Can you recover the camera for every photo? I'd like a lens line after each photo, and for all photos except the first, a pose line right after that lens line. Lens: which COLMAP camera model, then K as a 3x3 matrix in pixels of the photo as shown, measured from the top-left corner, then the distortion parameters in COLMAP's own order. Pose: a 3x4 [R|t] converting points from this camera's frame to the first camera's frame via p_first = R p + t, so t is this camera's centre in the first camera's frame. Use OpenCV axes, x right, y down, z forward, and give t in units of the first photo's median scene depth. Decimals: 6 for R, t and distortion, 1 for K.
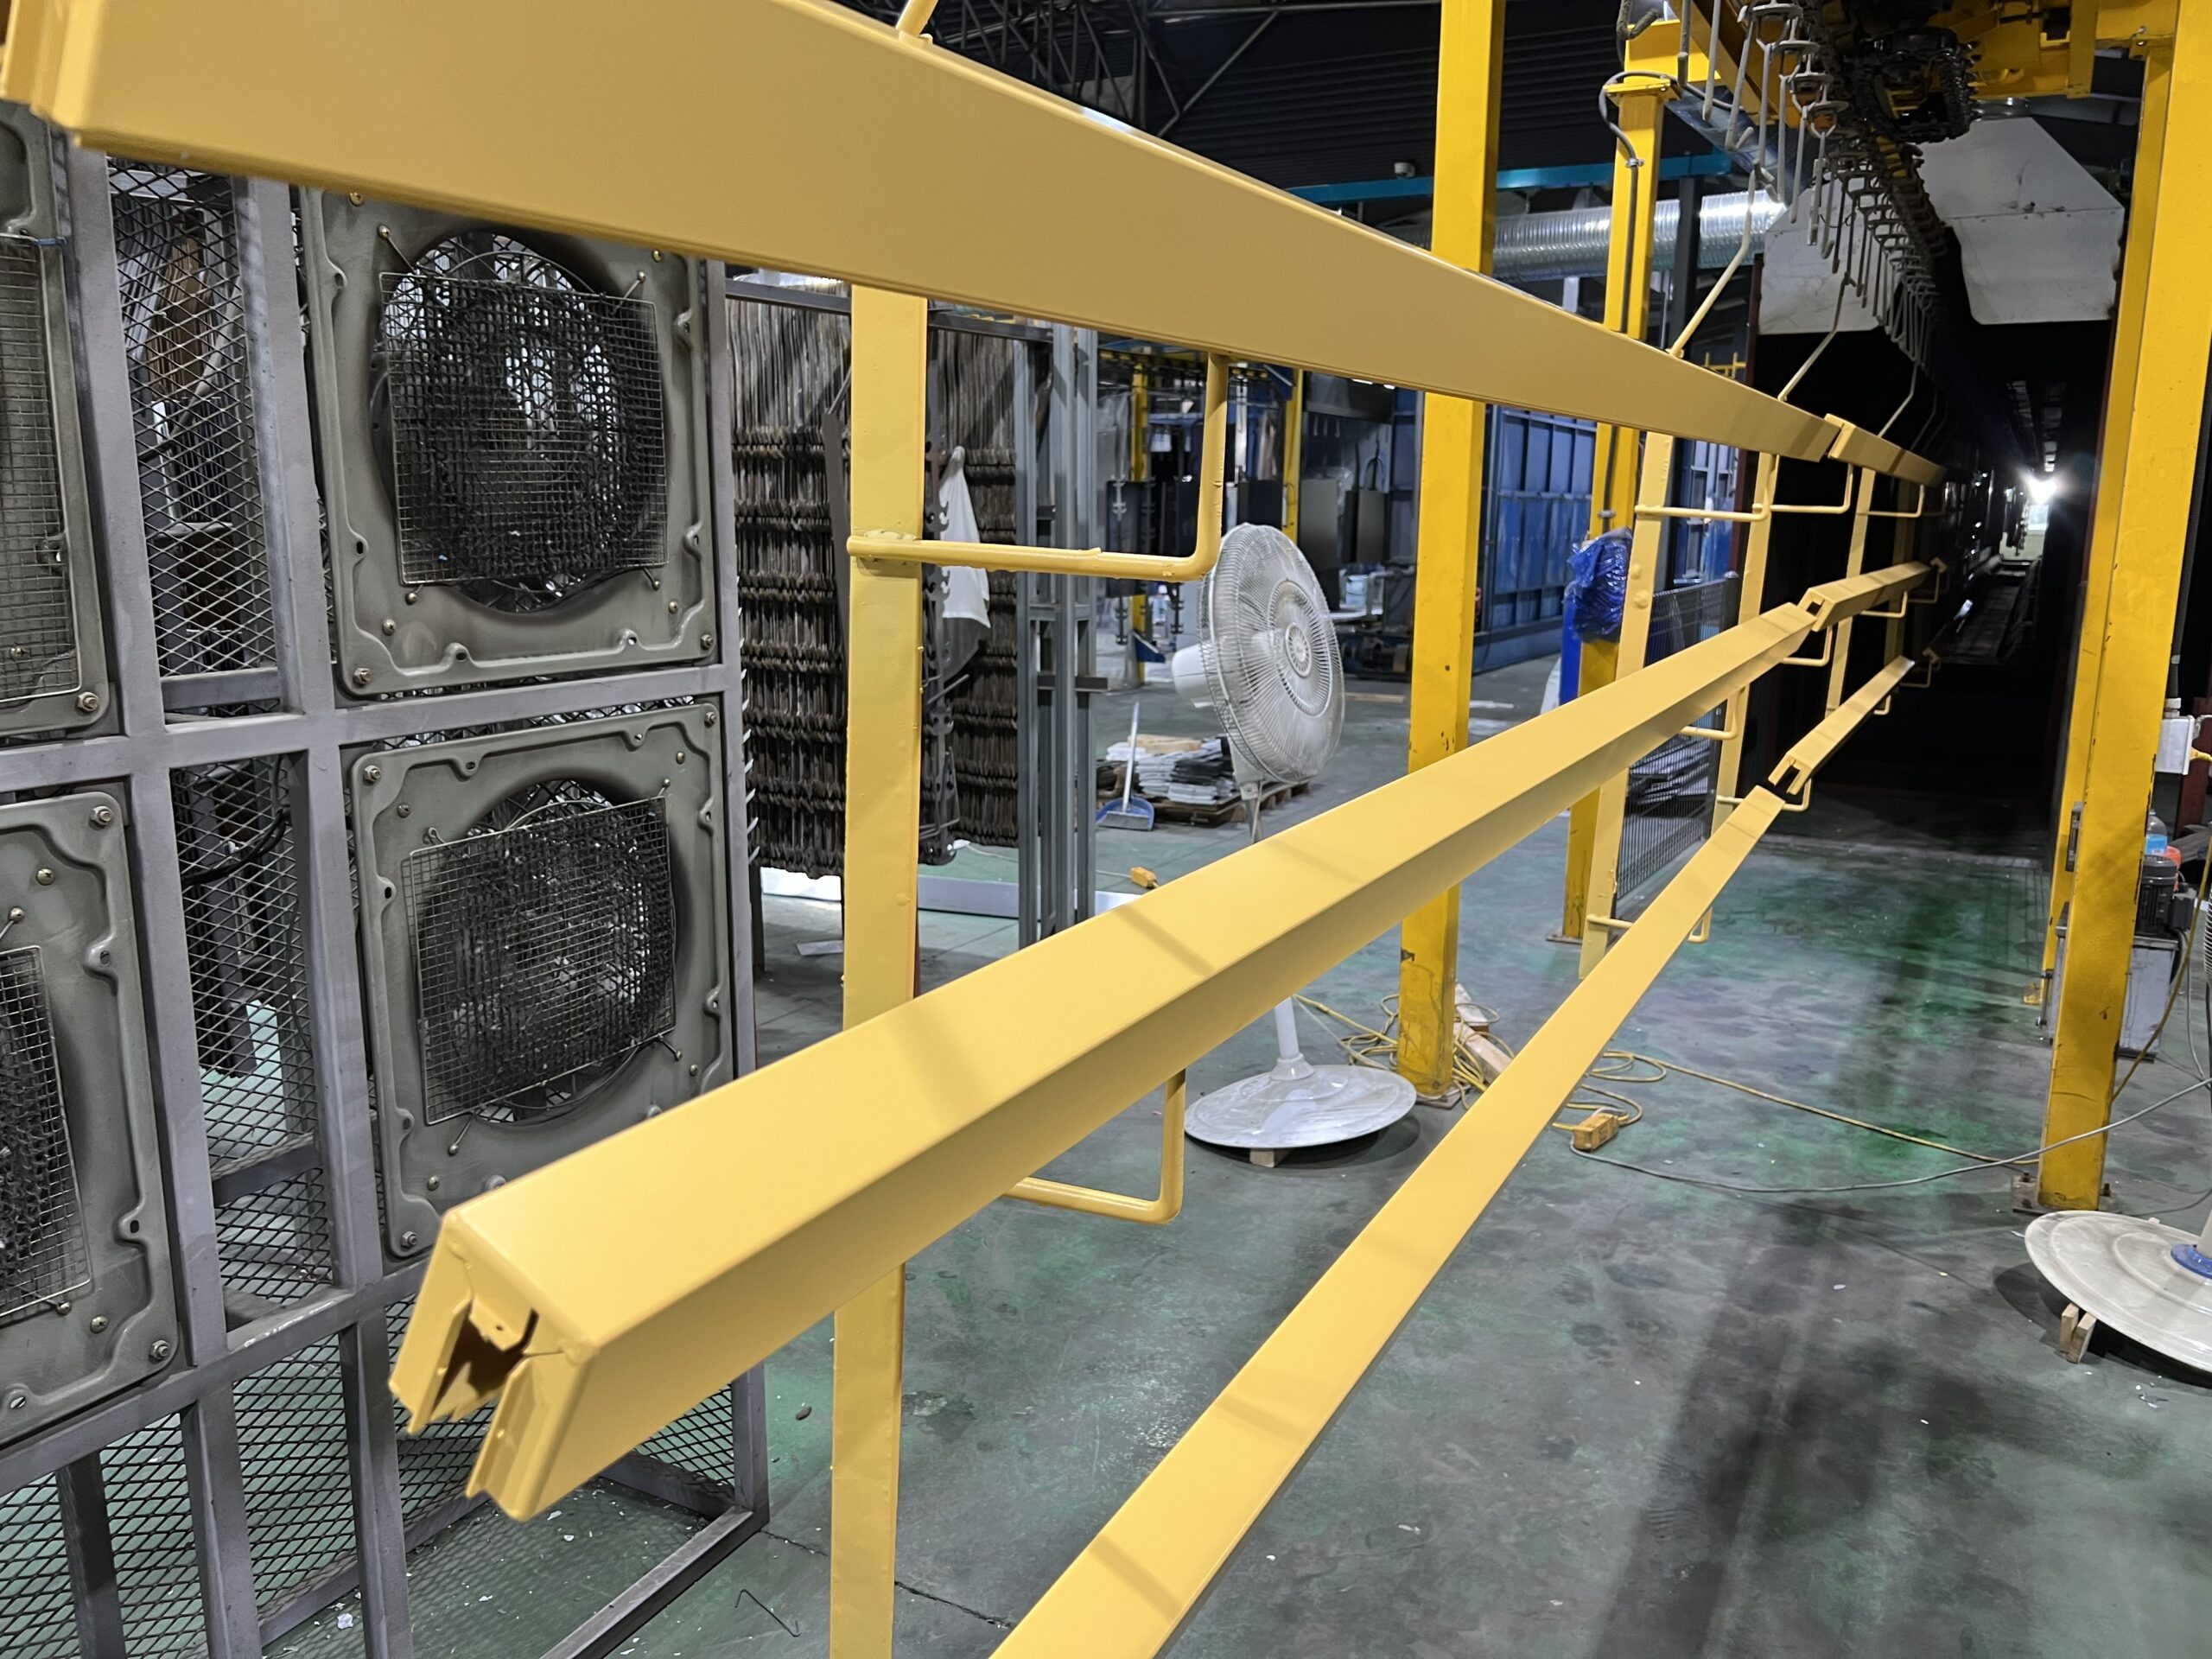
lens RADIAL K [[1659.6, 0, 1134.9], [0, 1659.6, 833.4], [0, 0, 1]] dist [0.046457, -0.058367]
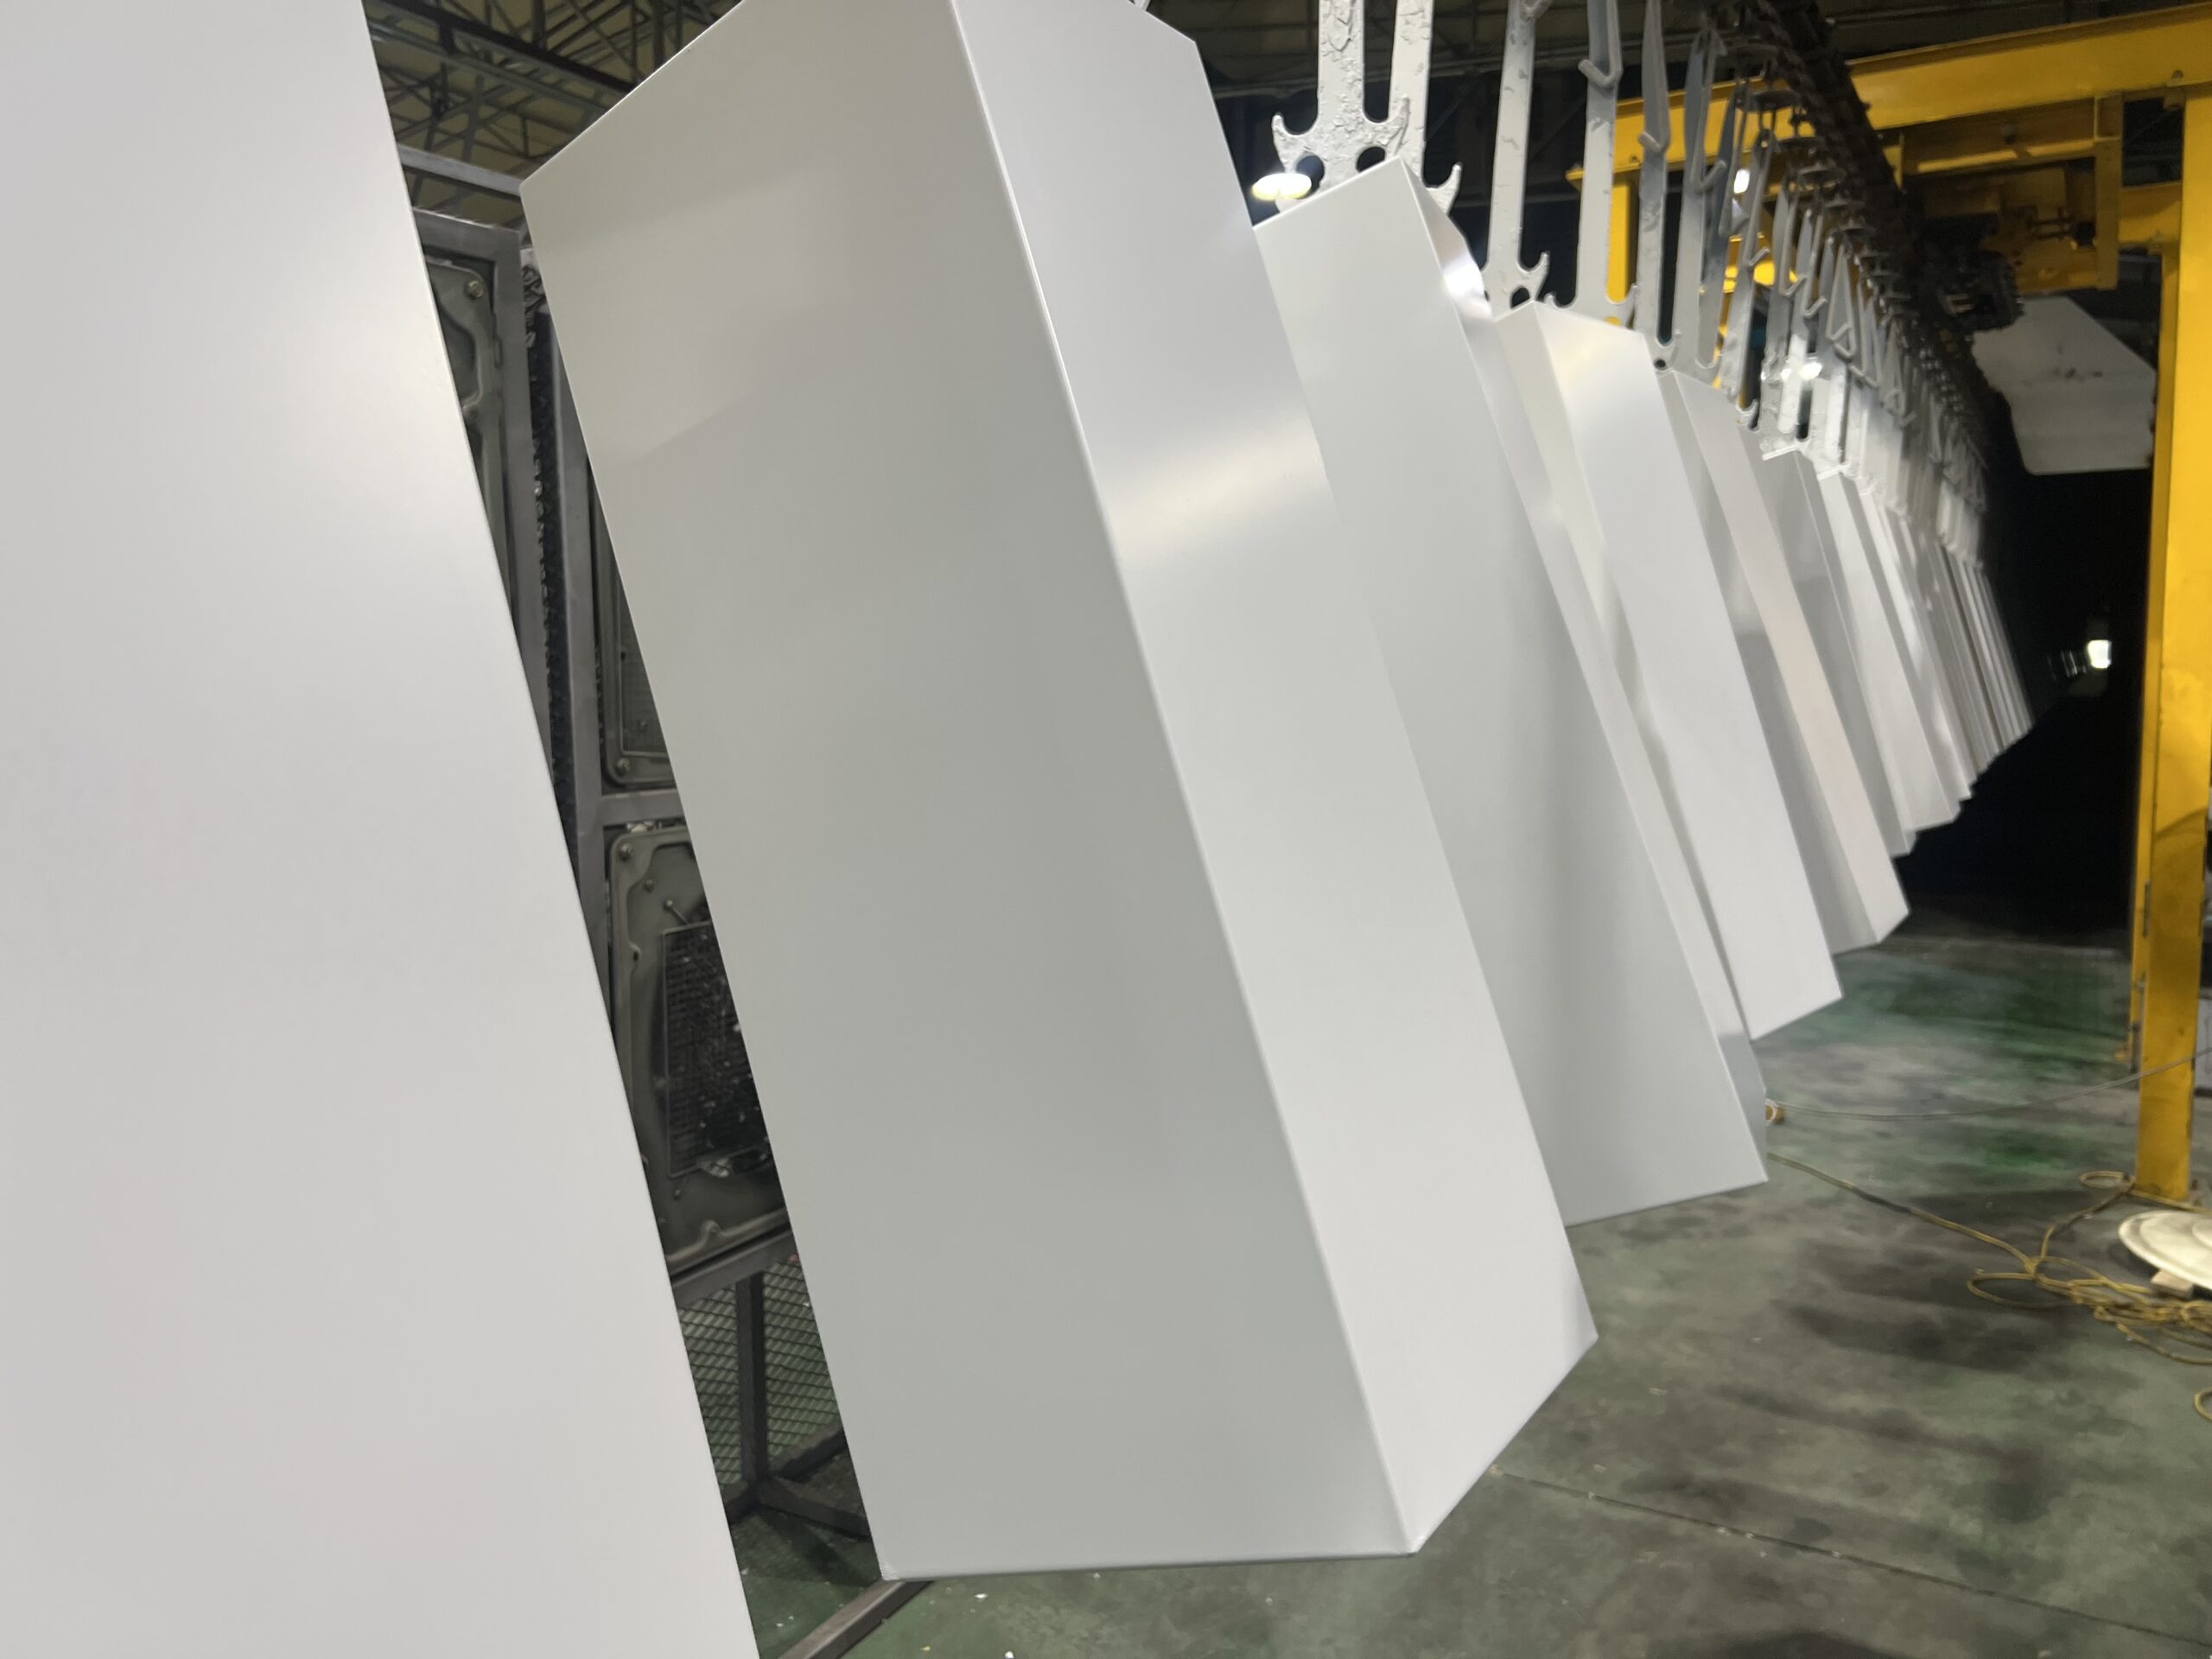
lens RADIAL K [[1659.6, 0, 1105.7], [0, 1659.6, 821.4], [0, 0, 1]] dist [0.046457, -0.058367]
pose [[0.998766, -0.016667, -0.046792, -0.117836], [0.011926, 0.994935, -0.099813, 0.057898], [0.048218, 0.099131, 0.993905, -0.216677]]
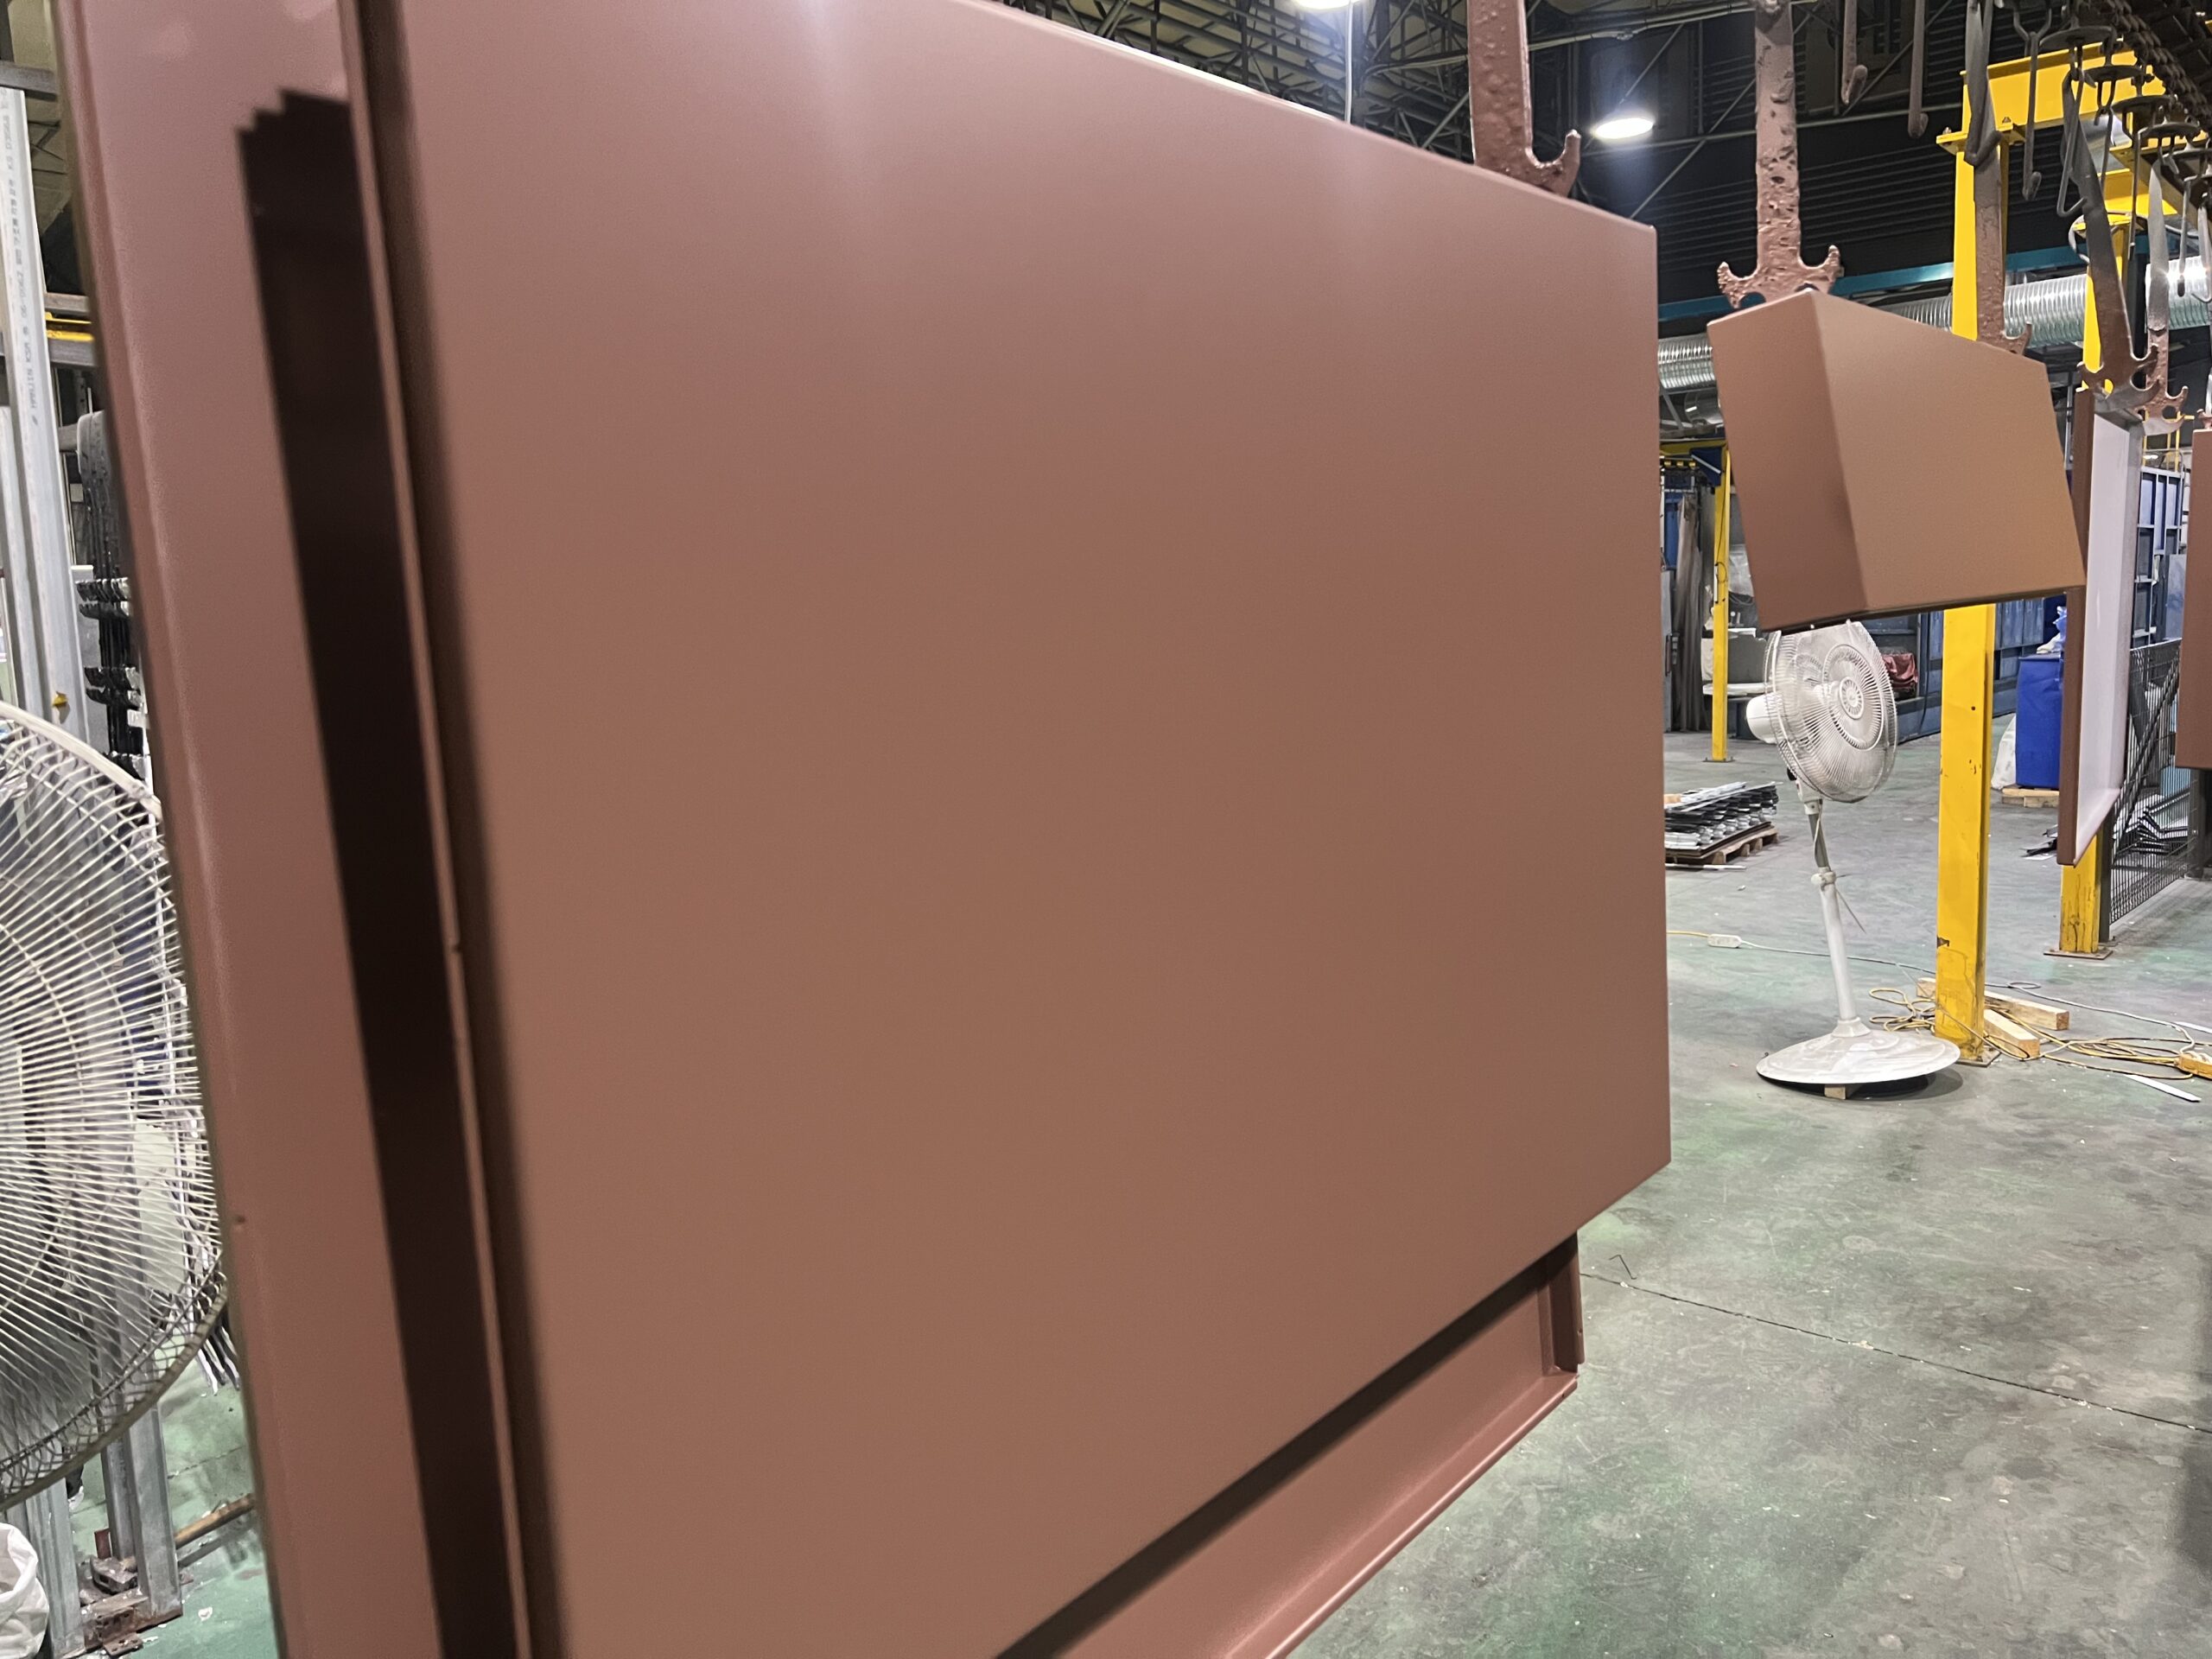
lens RADIAL K [[1659.6, 0, 1102.7], [0, 1659.6, 812.9], [0, 0, 1]] dist [0.046457, -0.058367]
pose [[0.973494, -0.017593, -0.228036, -0.159872], [0.002209, 0.997714, -0.067546, 0.060678], [0.228703, 0.065252, 0.971307, -0.359057]]
